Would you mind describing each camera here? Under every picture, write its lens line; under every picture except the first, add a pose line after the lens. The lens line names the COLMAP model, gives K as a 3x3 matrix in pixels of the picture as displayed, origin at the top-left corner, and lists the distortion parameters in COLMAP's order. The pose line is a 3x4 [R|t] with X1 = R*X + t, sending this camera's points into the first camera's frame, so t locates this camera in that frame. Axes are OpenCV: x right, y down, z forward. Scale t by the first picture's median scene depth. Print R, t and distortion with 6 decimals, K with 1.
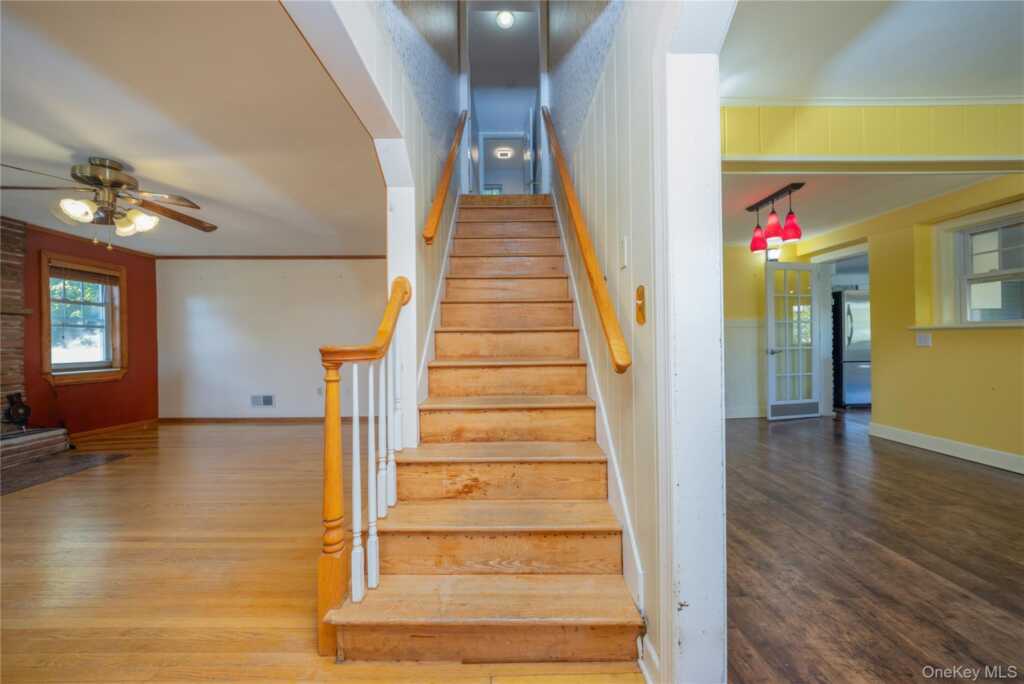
lens RADIAL K [[377.6, 0, 511.7], [0, 377.6, 338.9], [0, 0, 1]] dist [-0.001360, -0.000058]
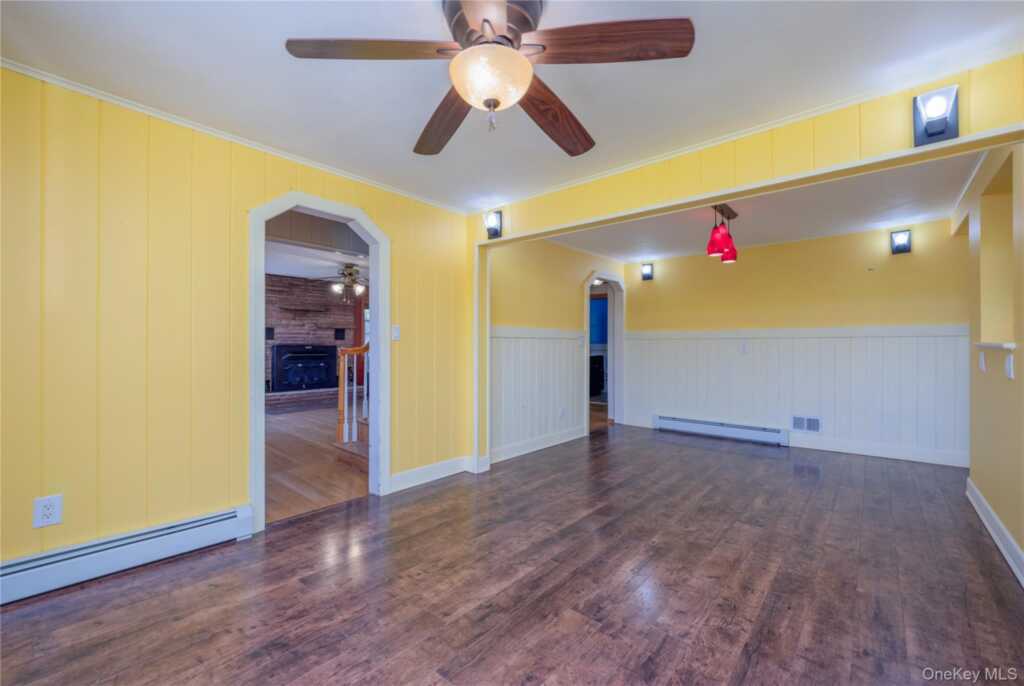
lens RADIAL K [[418.8, 0, 511.3], [0, 418.8, 341.4], [0, 0, 1]] dist [0.000209, 0.000003]
pose [[0.745804, 0.020408, -0.665852, 1.553196], [-0.022645, 0.999730, 0.005278, -0.039158], [0.665780, 0.011142, 0.746065, -0.278958]]
